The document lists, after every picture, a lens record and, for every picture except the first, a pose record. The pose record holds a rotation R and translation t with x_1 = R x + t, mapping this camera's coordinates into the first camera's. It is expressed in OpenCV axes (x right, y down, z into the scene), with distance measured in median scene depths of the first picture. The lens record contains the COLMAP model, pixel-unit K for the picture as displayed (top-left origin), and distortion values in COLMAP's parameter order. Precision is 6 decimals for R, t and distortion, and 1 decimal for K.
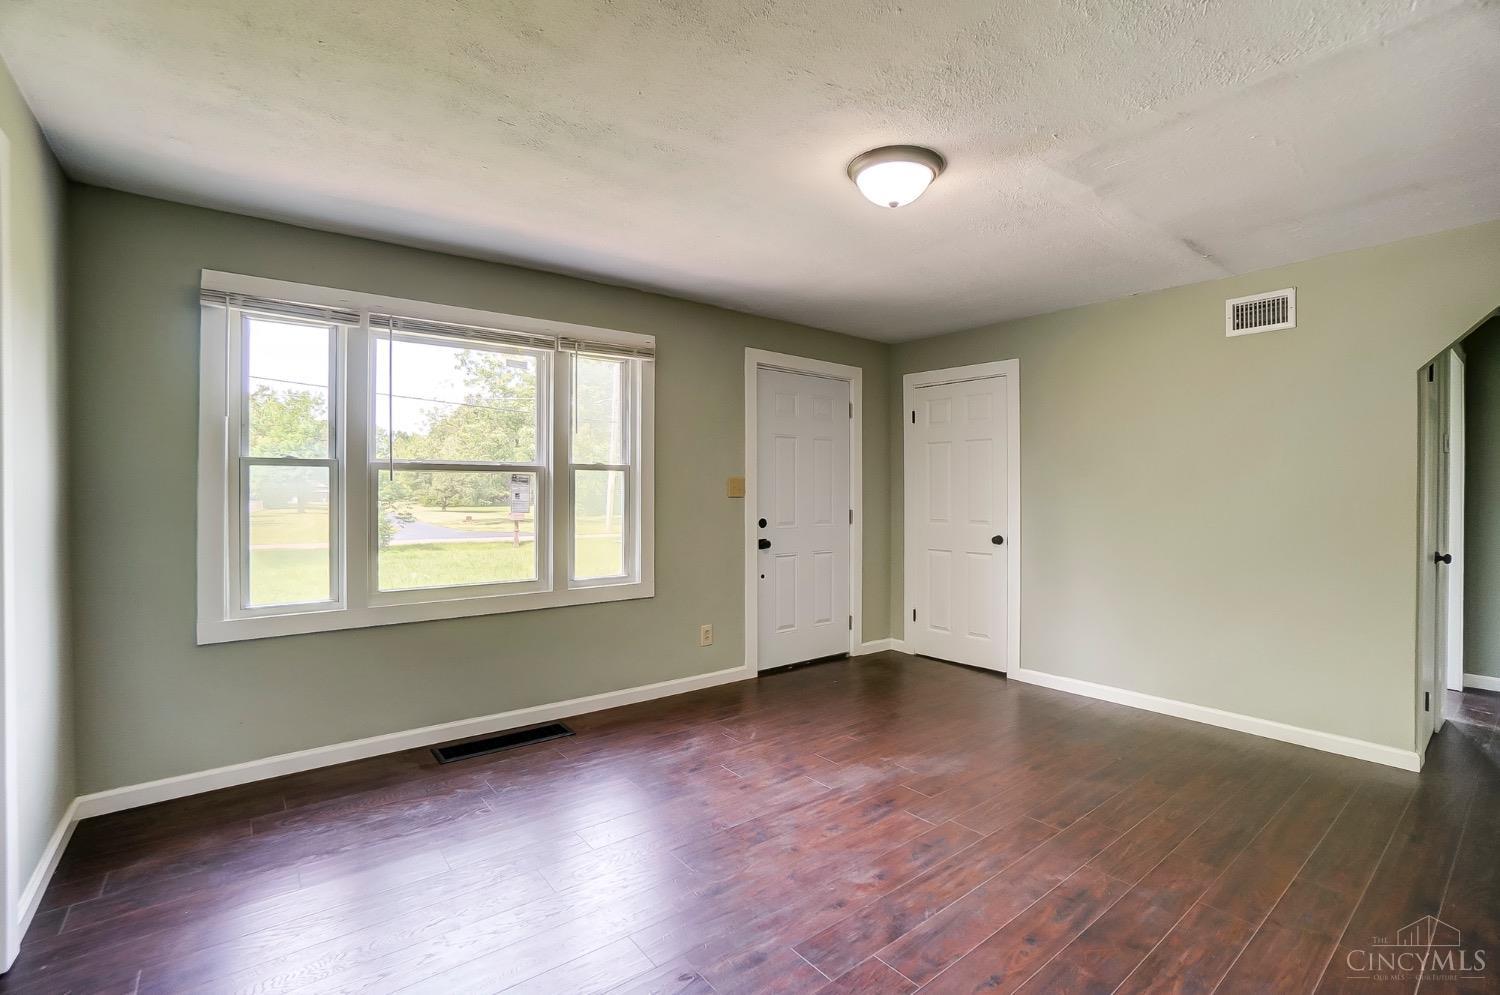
lens RADIAL K [[643.7, 0, 750.0], [0, 643.7, 497.5], [0, 0, 1]] dist [-0.048864, 0.000405]
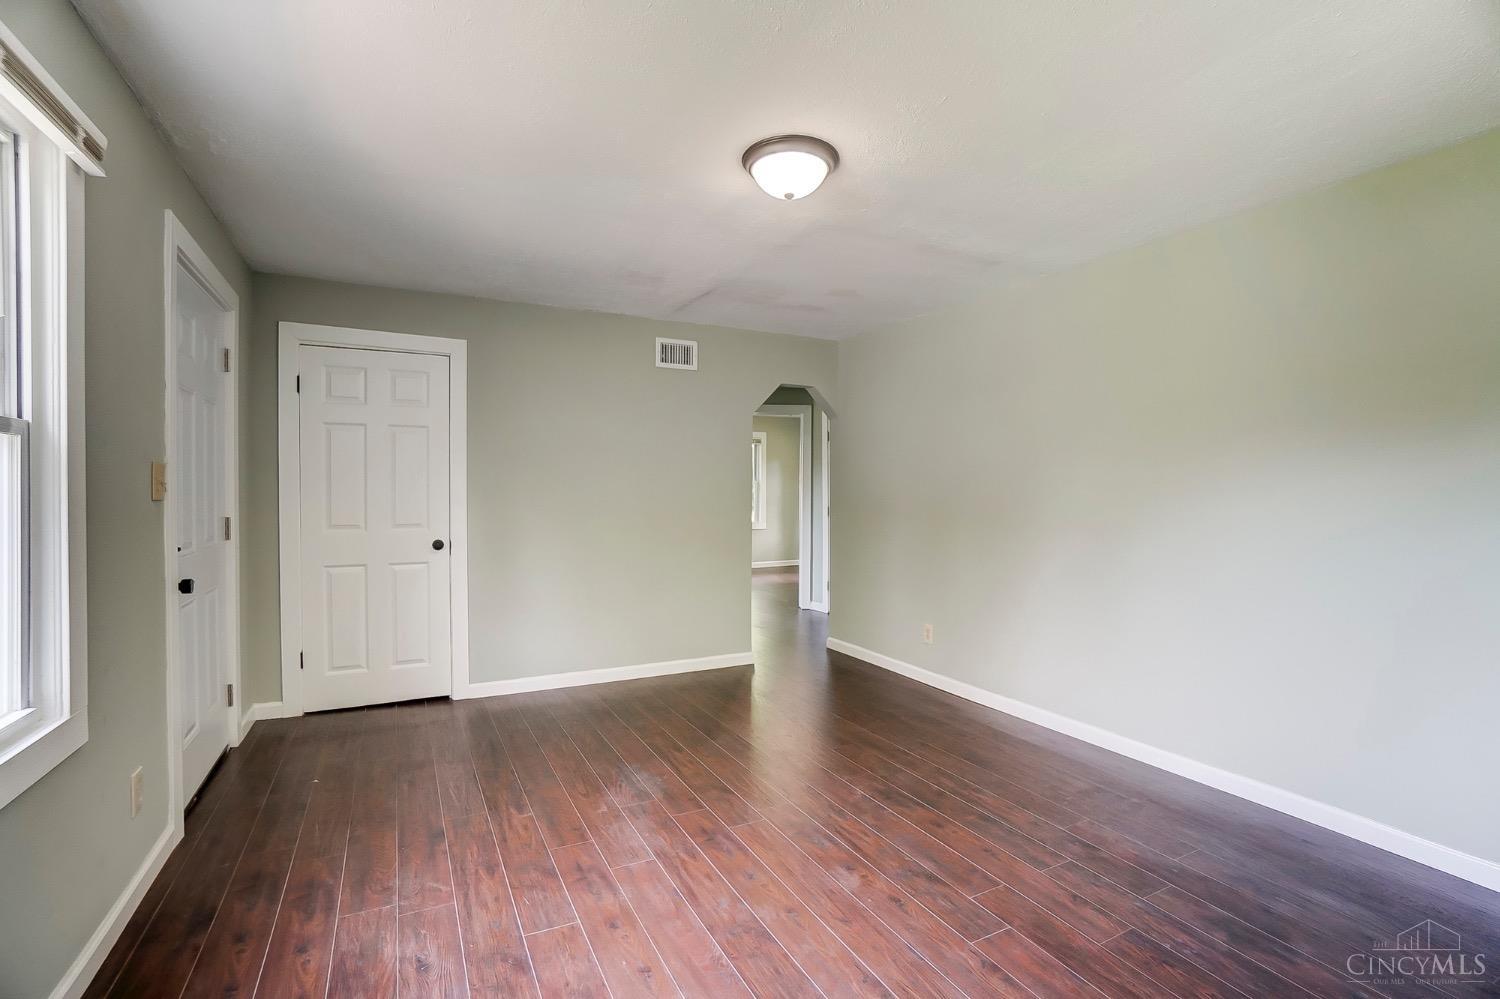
lens RADIAL K [[643.7, 0, 750.0], [0, 643.7, 499.5], [0, 0, 1]] dist [-0.048864, 0.000405]
pose [[0.229054, -0.014558, 0.973305, -0.485353], [0.005771, 0.999891, 0.013598, -0.005508], [-0.973397, 0.002502, 0.229113, 0.549574]]
